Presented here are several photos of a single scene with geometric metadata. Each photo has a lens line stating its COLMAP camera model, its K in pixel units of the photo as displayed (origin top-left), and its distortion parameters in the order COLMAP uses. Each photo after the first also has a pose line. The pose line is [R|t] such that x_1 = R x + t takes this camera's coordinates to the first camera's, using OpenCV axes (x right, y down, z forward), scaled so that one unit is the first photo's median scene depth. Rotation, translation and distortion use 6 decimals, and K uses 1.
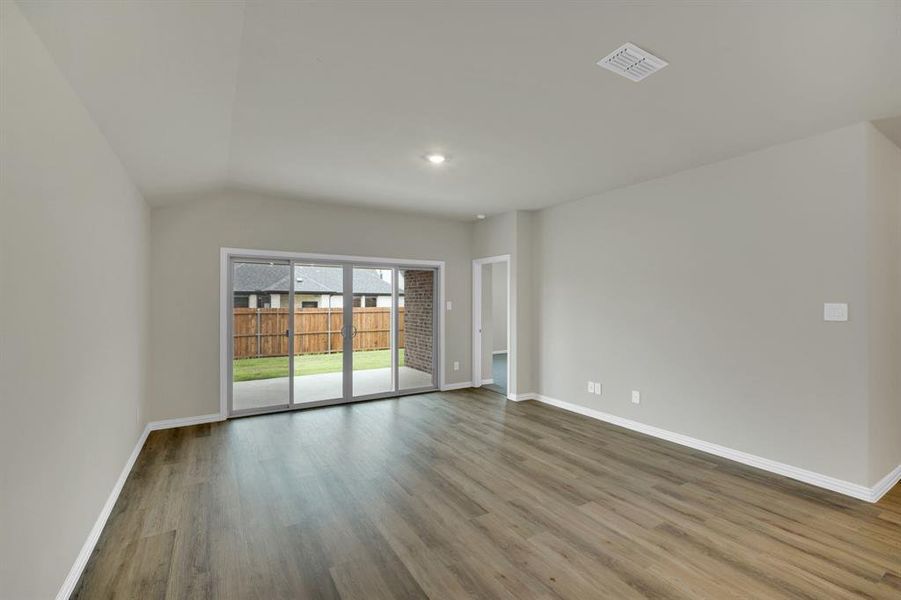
lens RADIAL K [[399.7, 0, 453.0], [0, 399.7, 300.2], [0, 0, 1]] dist [-0.000726, 0.000016]
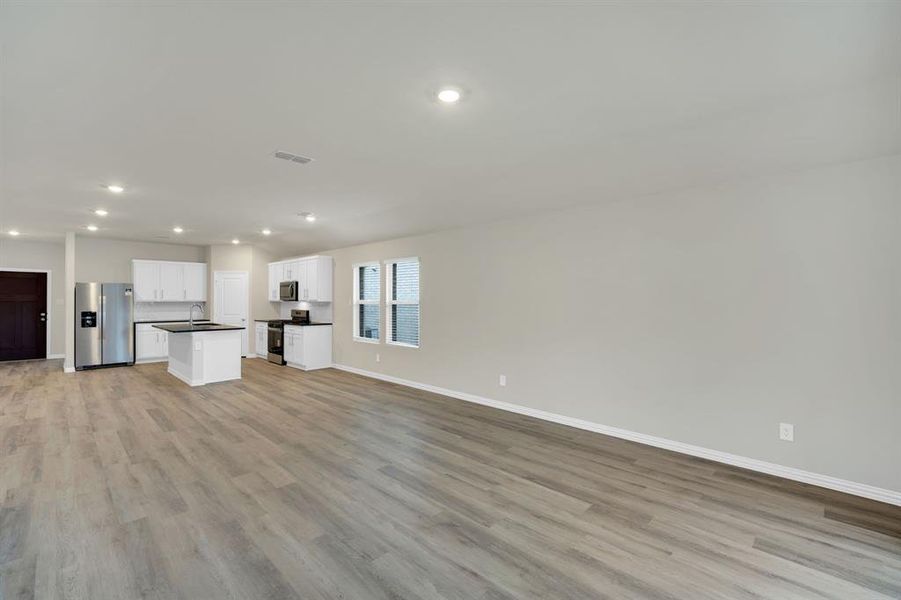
lens RADIAL K [[394.9, 0, 448.7], [0, 394.9, 300.3], [0, 0, 1]] dist [-0.002245, -0.000199]
pose [[-0.972250, -0.002386, -0.233932, 0.095781], [-0.002544, 0.999997, 0.000375, 0.002795], [0.233931, 0.000959, -0.972253, 1.329876]]
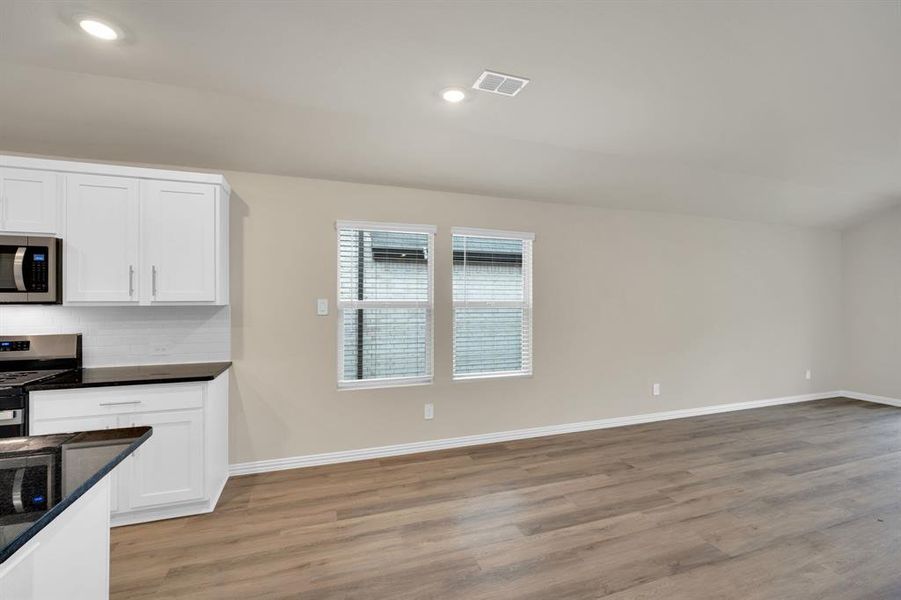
lens RADIAL K [[394.9, 0, 448.7], [0, 394.9, 300.3], [0, 0, 1]] dist [-0.002245, -0.000199]
pose [[-0.208788, -0.002538, -0.977958, 0.786438], [0.000223, 0.999996, -0.002643, 0.004155], [0.977961, -0.000770, -0.208786, -0.029988]]
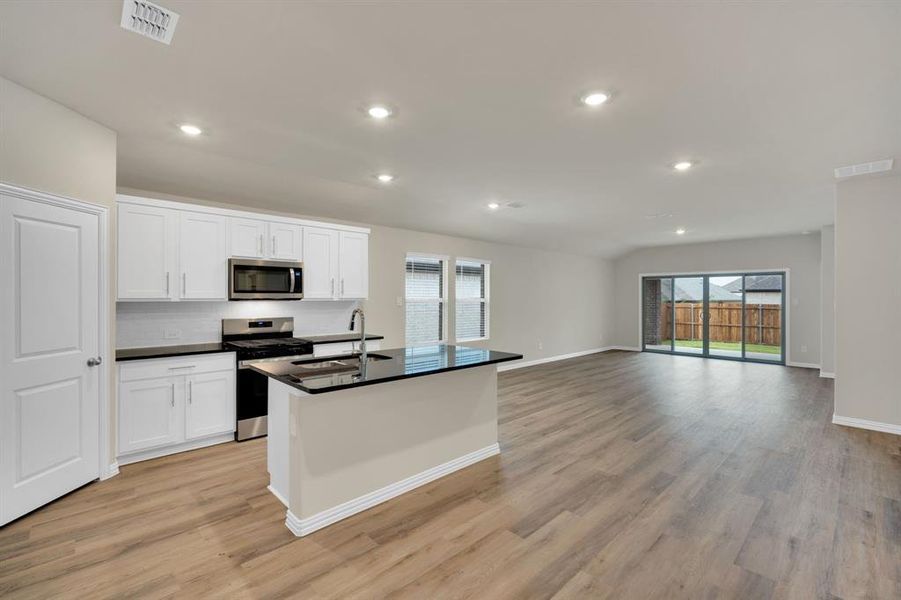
lens RADIAL K [[394.9, 0, 448.7], [0, 394.9, 300.3], [0, 0, 1]] dist [-0.002245, -0.000199]
pose [[0.204090, 0.003066, -0.978947, 1.417361], [0.000490, 0.999995, 0.003235, 0.006447], [0.978952, -0.001140, 0.204087, -0.523365]]
